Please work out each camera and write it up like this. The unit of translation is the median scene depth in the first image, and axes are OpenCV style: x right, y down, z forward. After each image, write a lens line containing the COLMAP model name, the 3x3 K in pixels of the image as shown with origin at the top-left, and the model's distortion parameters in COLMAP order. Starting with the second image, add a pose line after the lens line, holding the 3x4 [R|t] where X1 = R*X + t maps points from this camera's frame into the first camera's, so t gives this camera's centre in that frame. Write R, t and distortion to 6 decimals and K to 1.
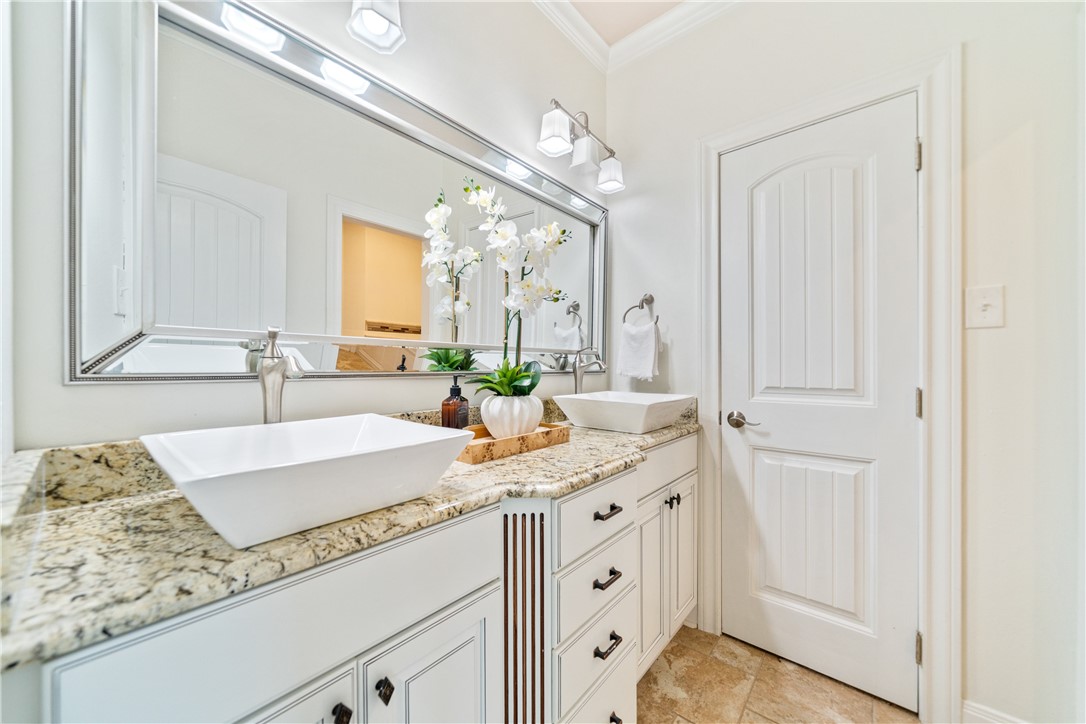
lens RADIAL K [[386.2, 0, 545.5], [0, 386.2, 374.0], [0, 0, 1]] dist [-0.002583, -0.000178]
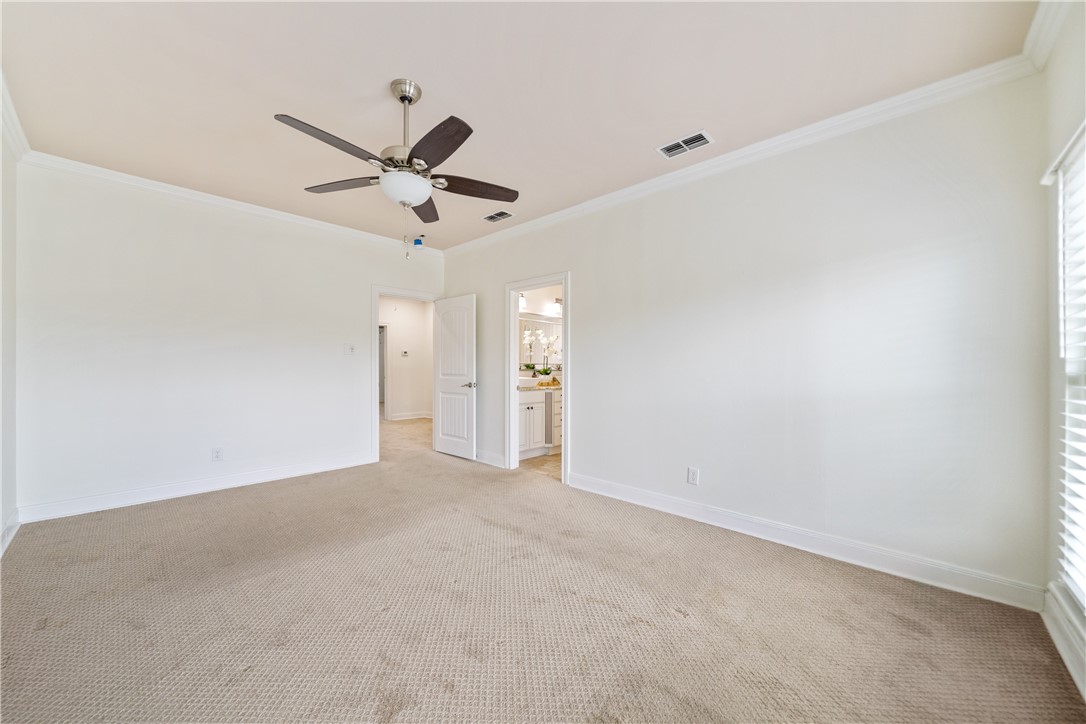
lens RADIAL K [[386.2, 0, 545.5], [0, 386.2, 374.0], [0, 0, 1]] dist [-0.002583, -0.000178]
pose [[0.998807, 0.004097, -0.048659, 0.126675], [-0.004429, 0.999968, -0.006722, 0.071247], [0.048630, 0.006929, 0.998793, -3.352229]]
